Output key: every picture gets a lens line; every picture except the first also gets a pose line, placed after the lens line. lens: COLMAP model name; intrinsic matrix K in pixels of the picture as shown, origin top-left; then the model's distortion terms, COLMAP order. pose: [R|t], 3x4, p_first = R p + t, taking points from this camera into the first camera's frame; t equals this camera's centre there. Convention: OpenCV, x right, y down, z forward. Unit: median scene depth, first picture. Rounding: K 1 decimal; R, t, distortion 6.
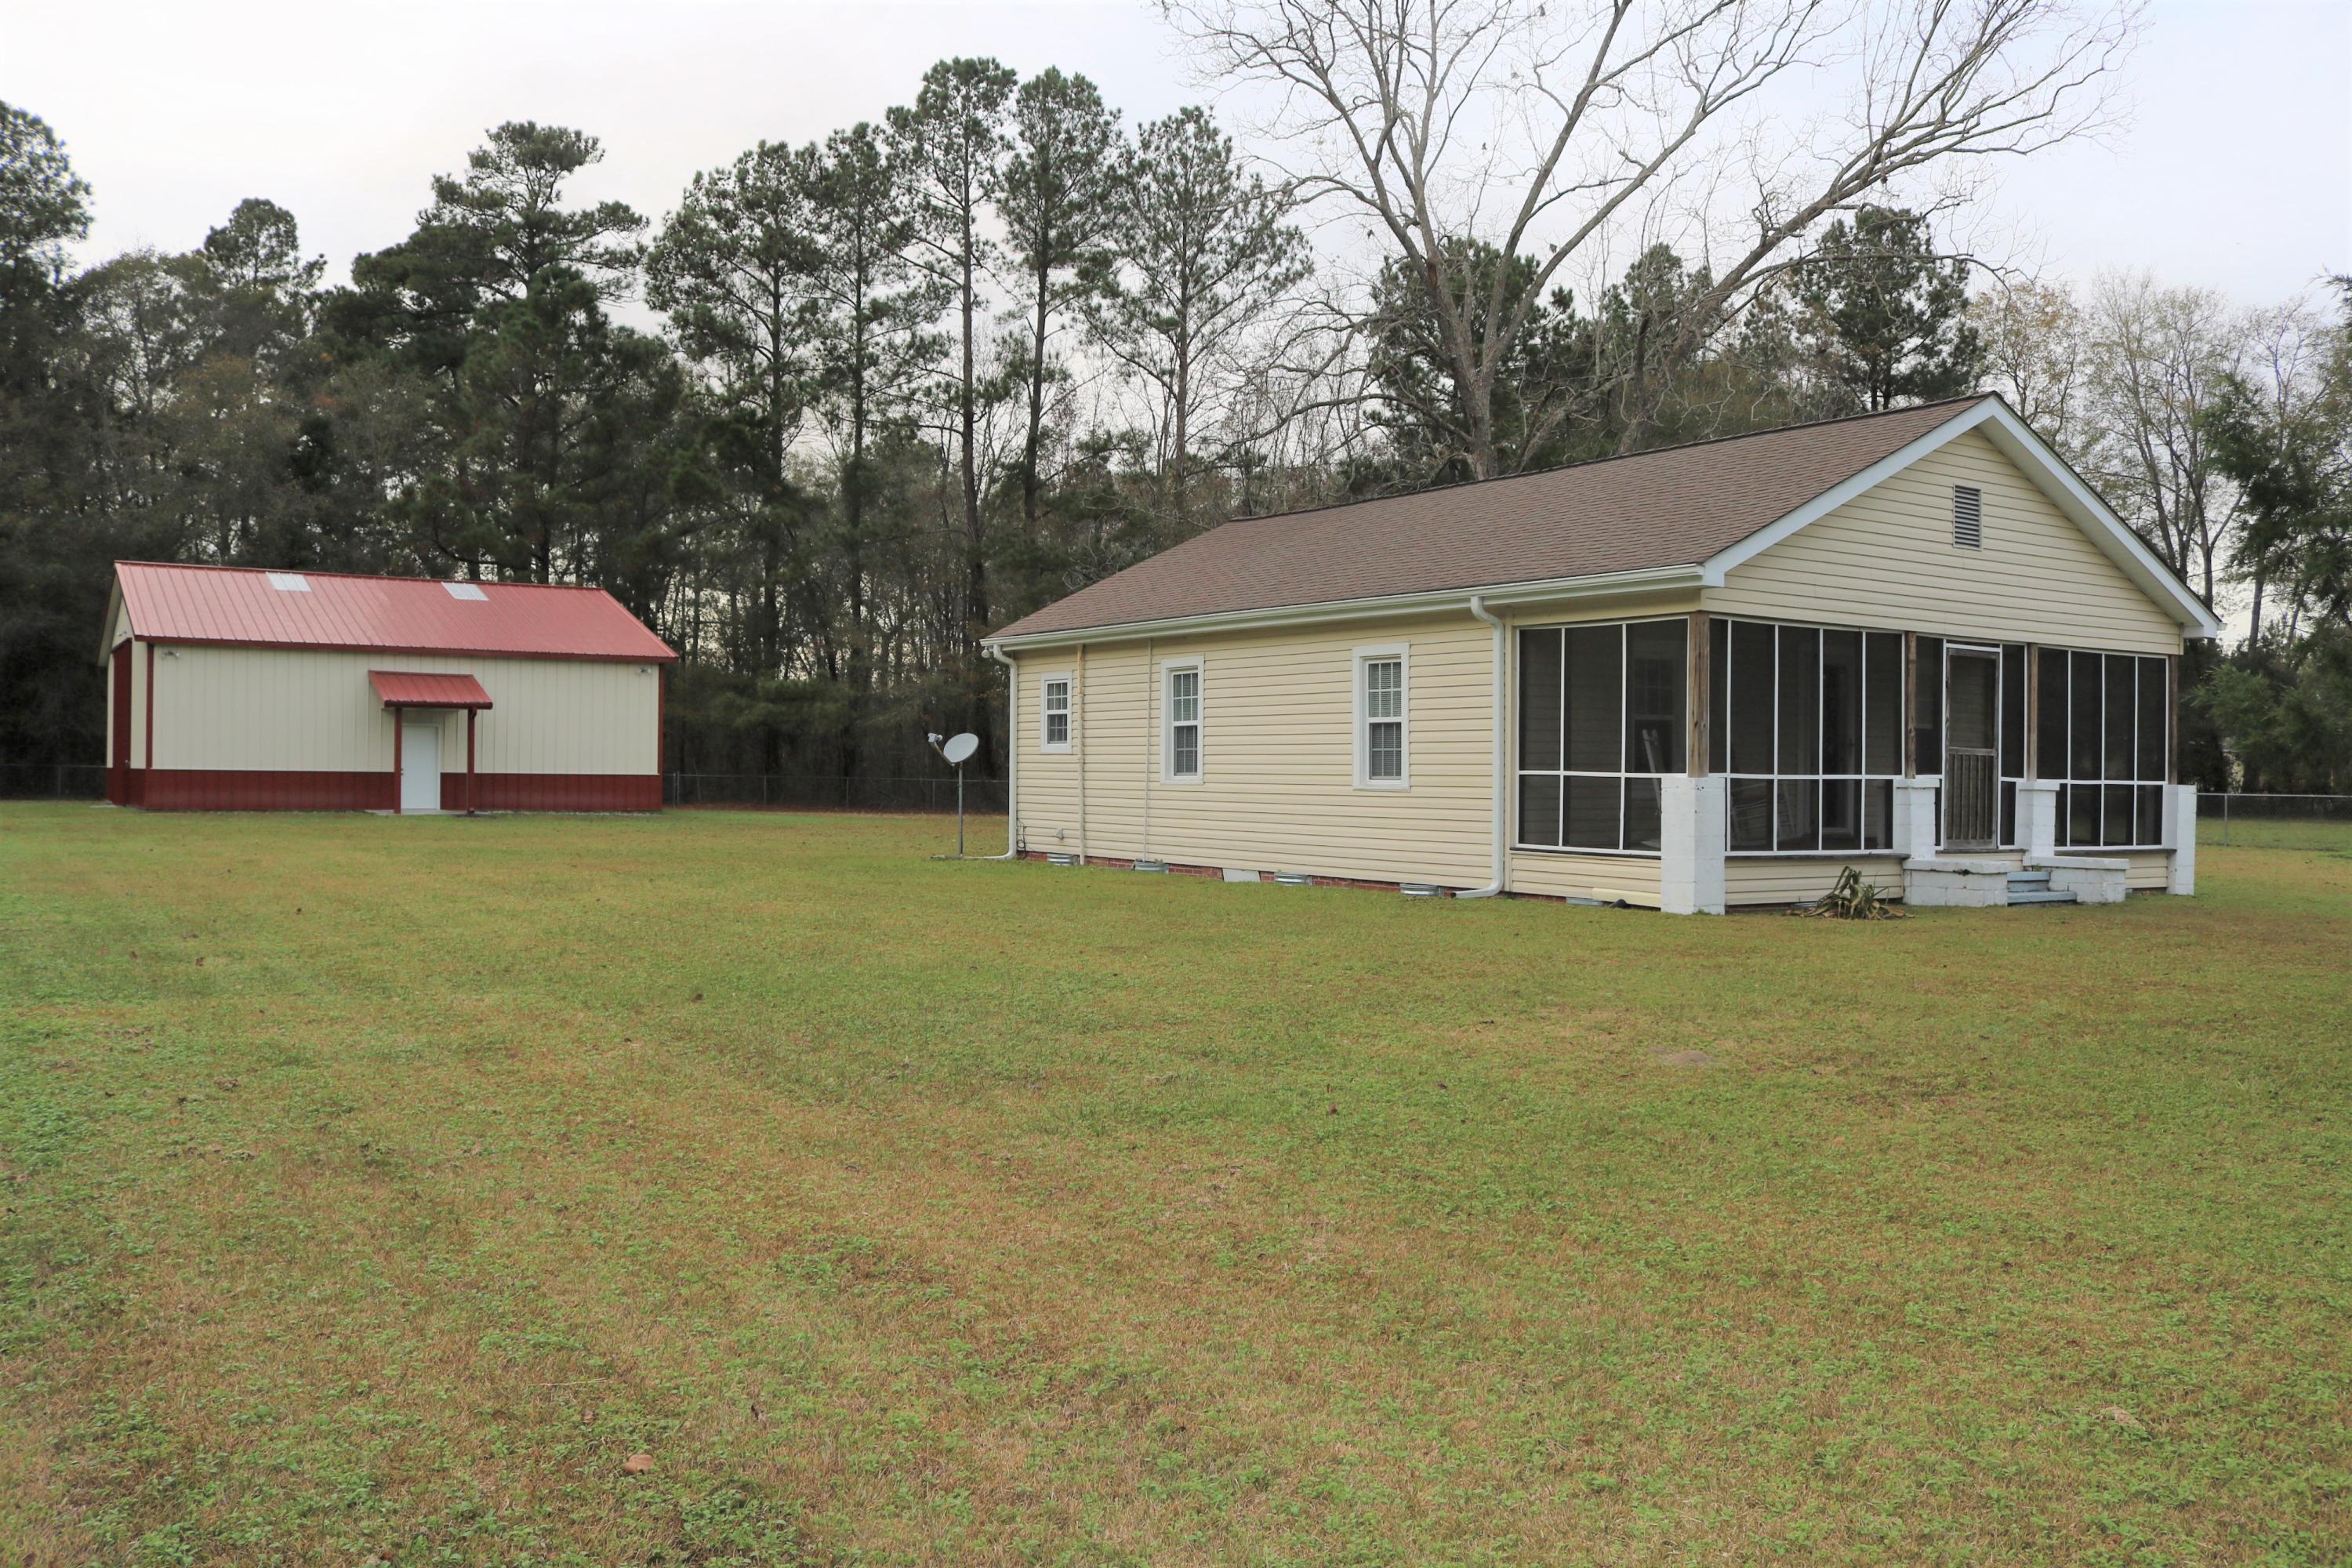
lens RADIAL K [[2030.2, 0, 1170.3], [0, 2030.2, 778.2], [0, 0, 1]] dist [-0.094227, 0.013722]
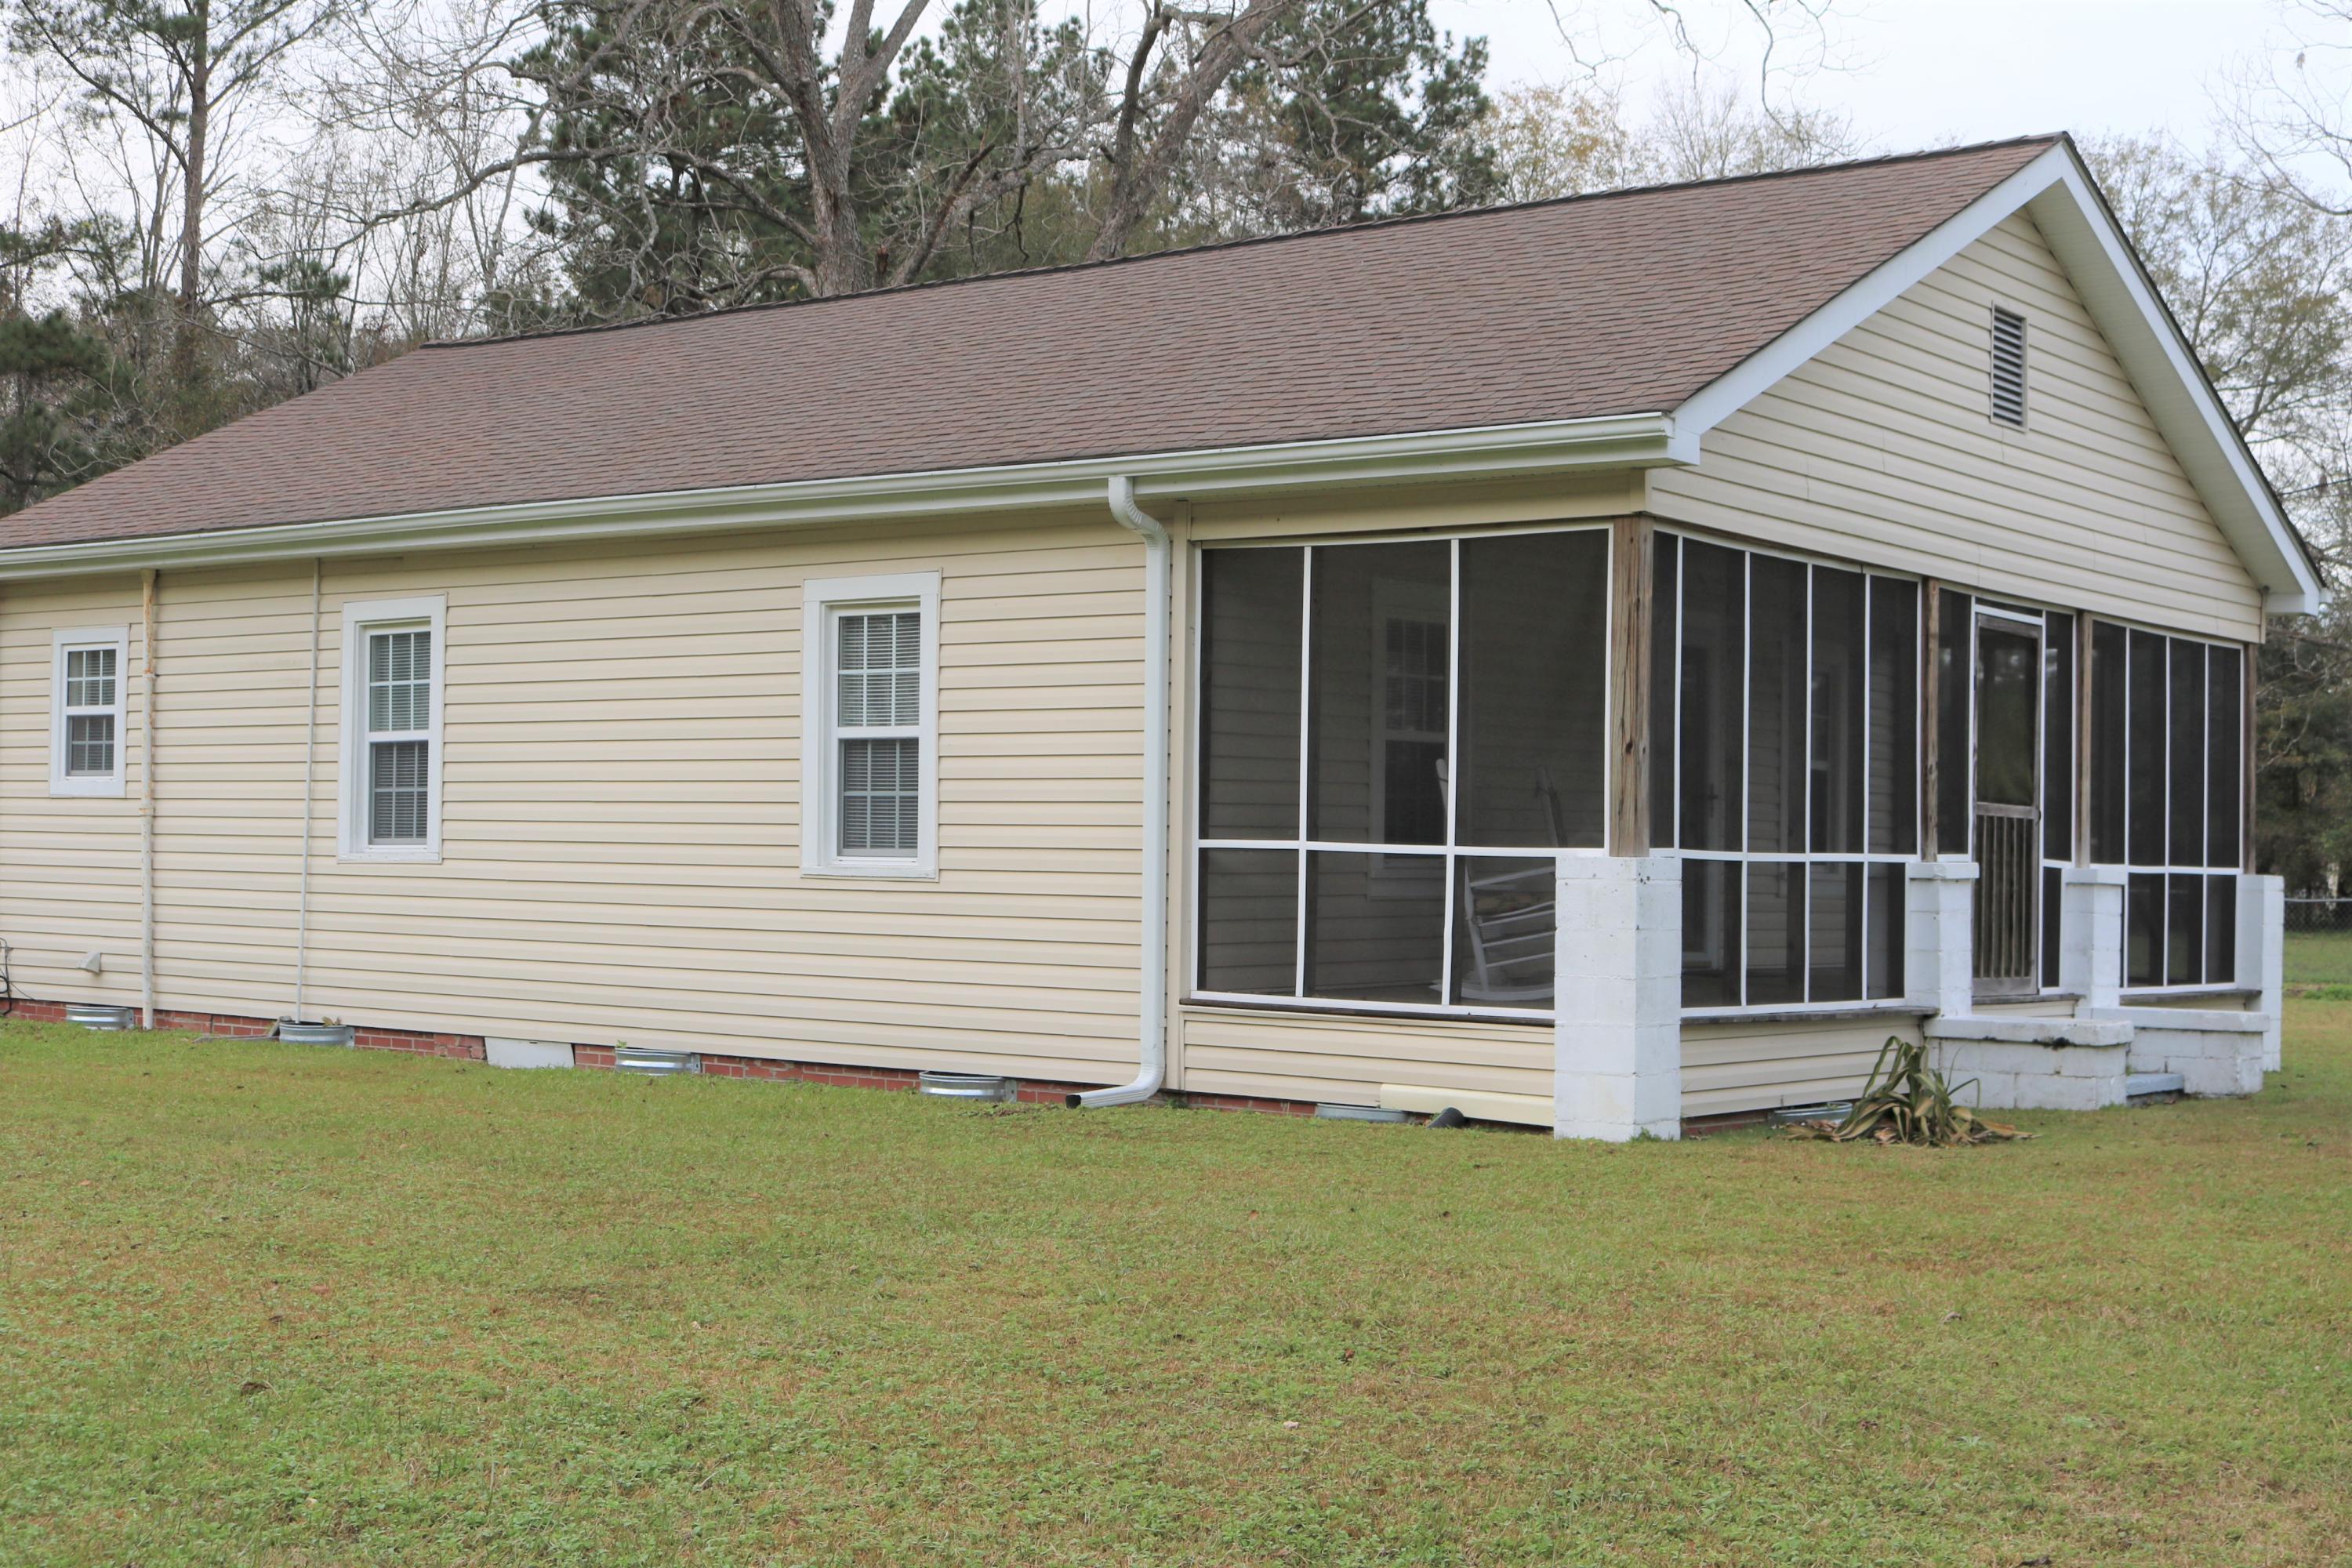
lens RADIAL K [[3197.1, 0, 1181.2], [0, 3197.1, 796.8], [0, 0, 1]] dist [-0.061327, 0.000000]
pose [[0.941986, 0.013136, 0.335395, -0.081950], [-0.007158, 0.999793, -0.019053, 0.000552], [-0.335576, 0.015547, 0.941885, 0.261404]]
